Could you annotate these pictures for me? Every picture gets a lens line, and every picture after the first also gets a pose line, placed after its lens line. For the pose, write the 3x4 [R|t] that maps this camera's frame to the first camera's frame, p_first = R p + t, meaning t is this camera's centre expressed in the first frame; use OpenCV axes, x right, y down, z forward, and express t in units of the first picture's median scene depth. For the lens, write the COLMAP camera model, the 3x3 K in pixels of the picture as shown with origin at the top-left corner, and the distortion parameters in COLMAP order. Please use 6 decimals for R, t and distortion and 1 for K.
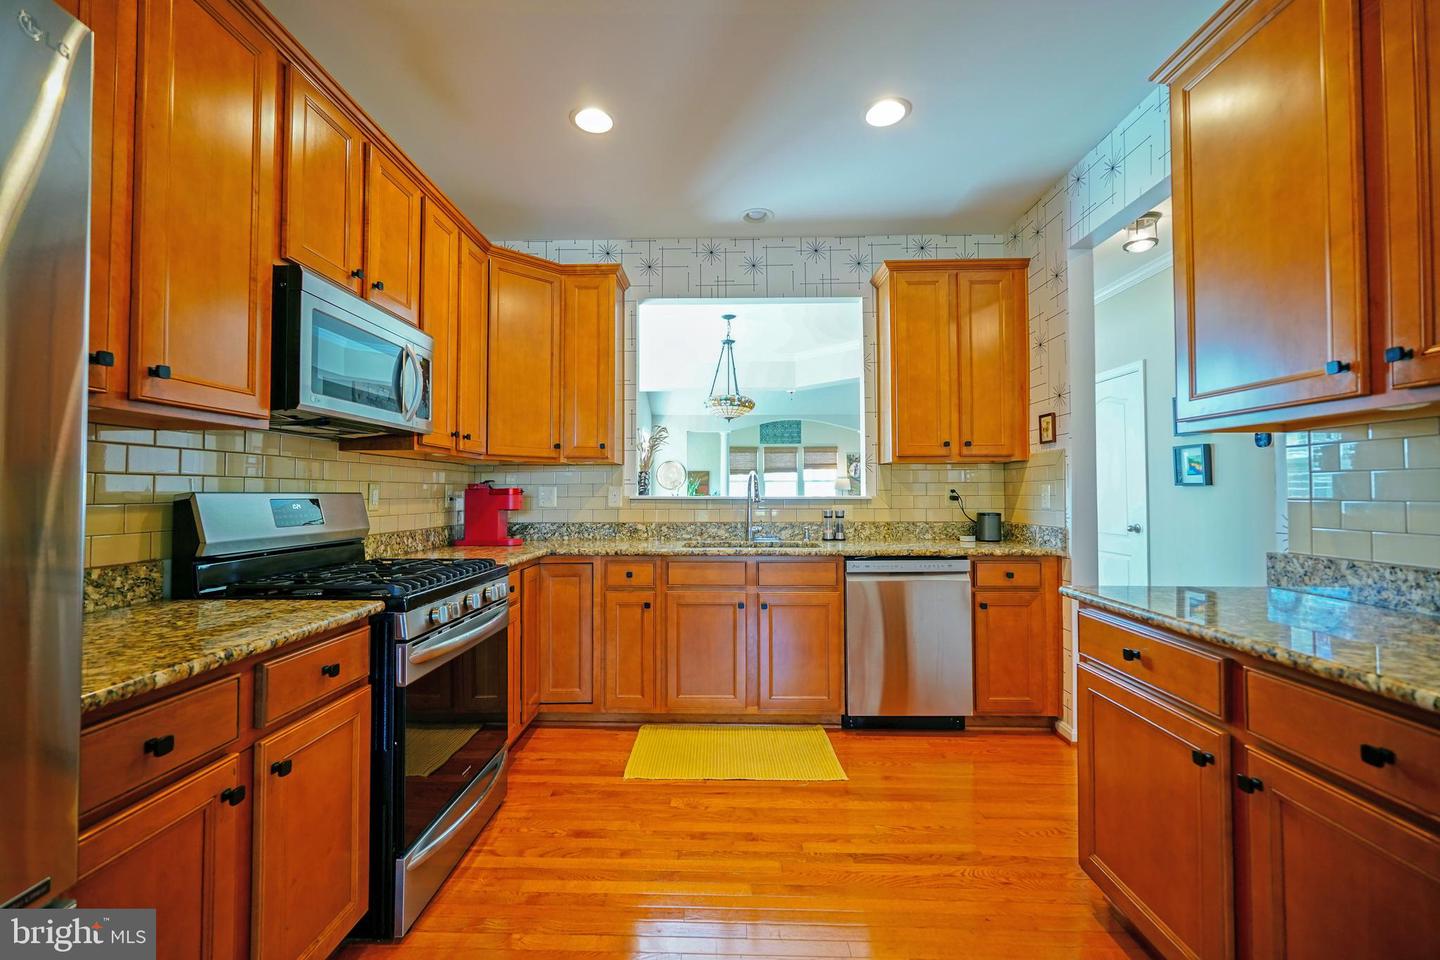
lens RADIAL K [[610.0, 0, 712.2], [0, 610.0, 475.5], [0, 0, 1]] dist [-0.002146, 0.003309]
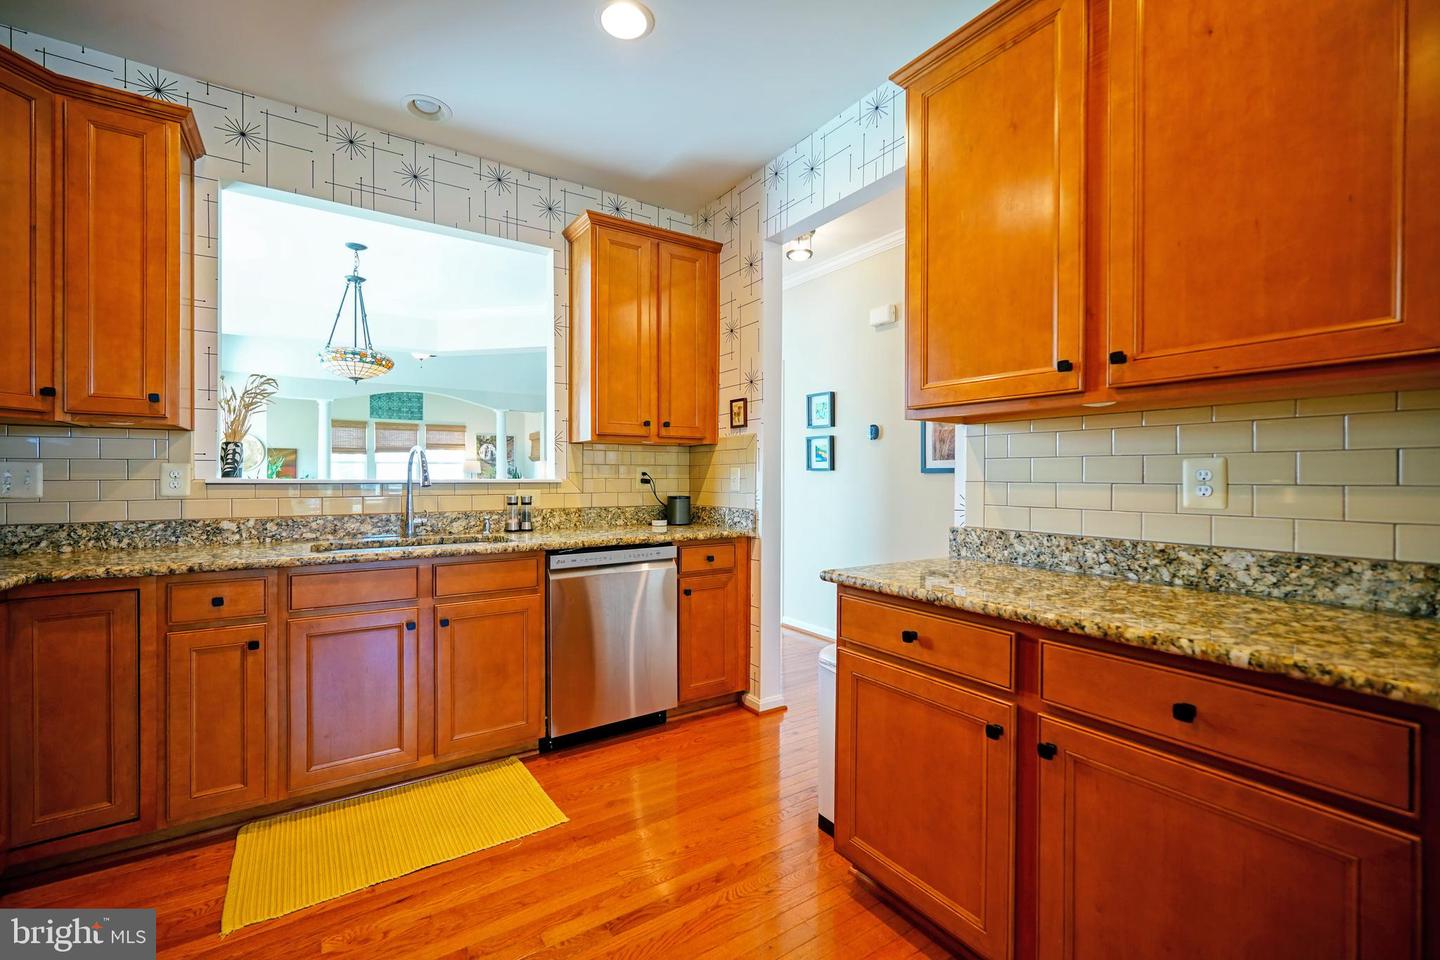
lens RADIAL K [[609.0, 0, 712.8], [0, 609.0, 478.2], [0, 0, 1]] dist [-0.007928, 0.004862]
pose [[0.819943, 0.001560, 0.572443, -0.071658], [-0.019262, 0.999505, 0.024866, 0.007469], [-0.572121, -0.031415, 0.819567, 0.179064]]
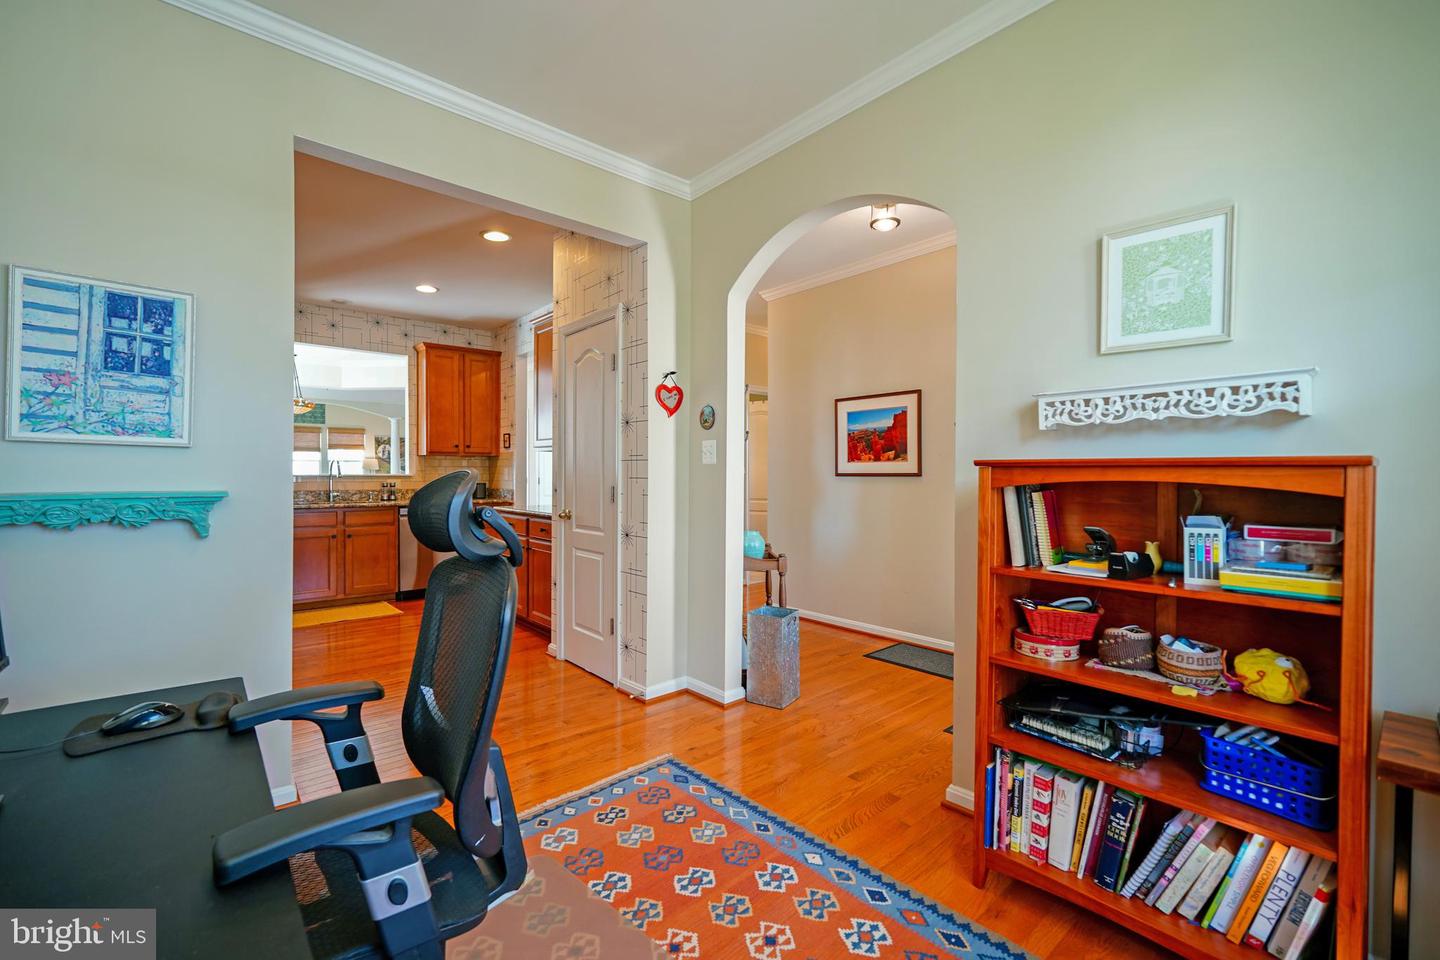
lens RADIAL K [[606.9, 0, 707.4], [0, 606.9, 475.8], [0, 0, 1]] dist [-0.005892, 0.004018]
pose [[0.741856, 0.000343, 0.670559, -0.303890], [-0.022340, 0.999457, 0.024203, -0.023947], [-0.670187, -0.032935, 0.741461, -0.932591]]
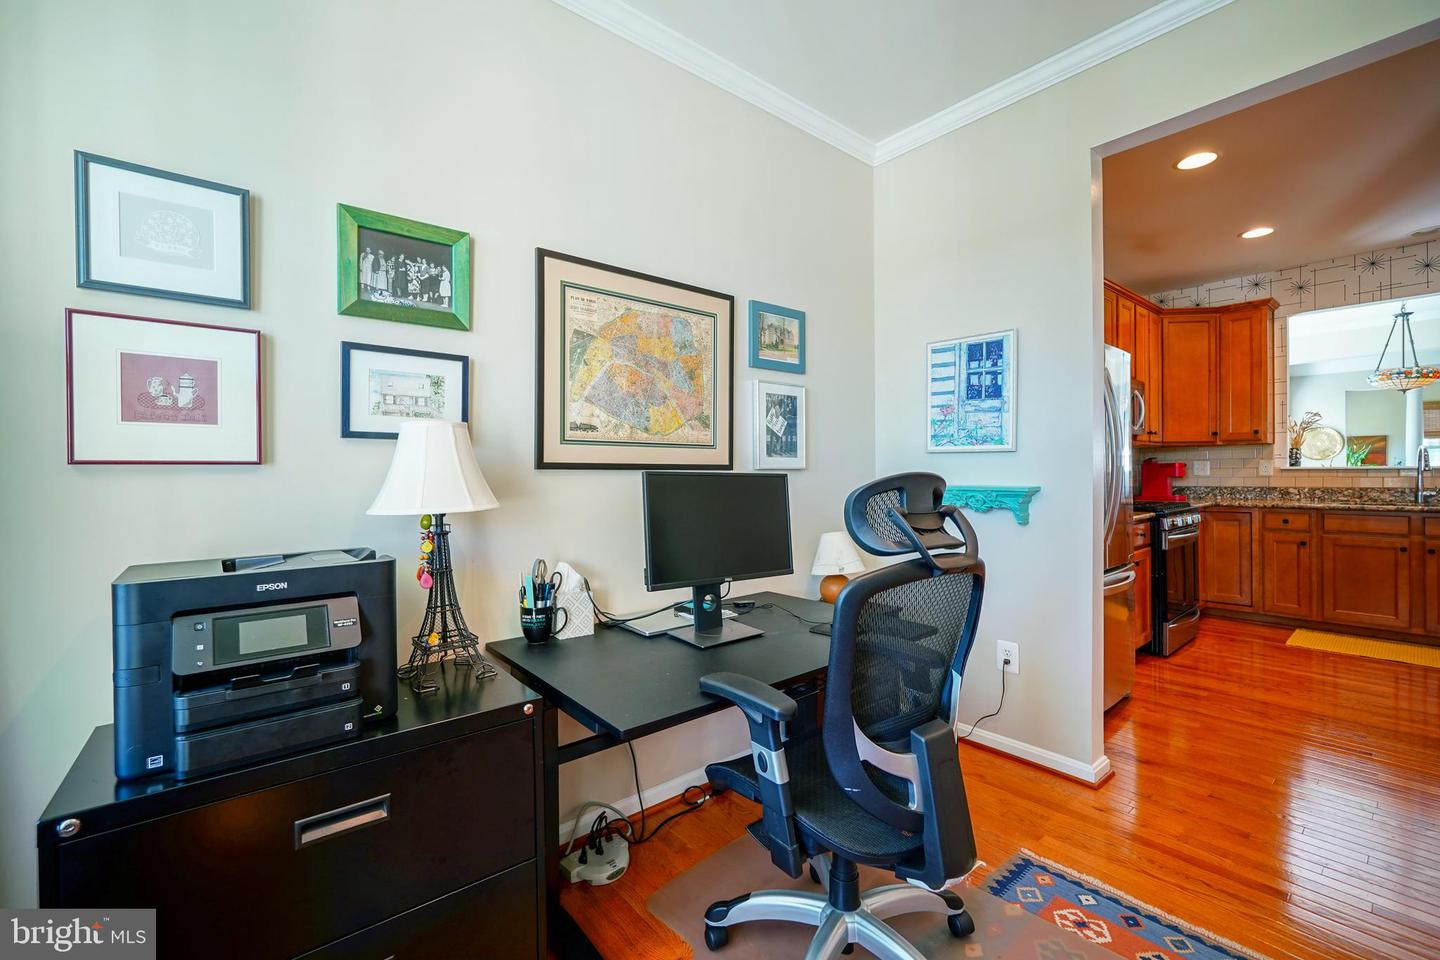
lens RADIAL K [[610.0, 0, 712.2], [0, 610.0, 475.5], [0, 0, 1]] dist [-0.002146, 0.003309]
pose [[0.662467, -0.001212, -0.749090, 0.045806], [0.033019, 0.999074, 0.027584, -0.029479], [0.748363, -0.043008, 0.661893, -0.928648]]
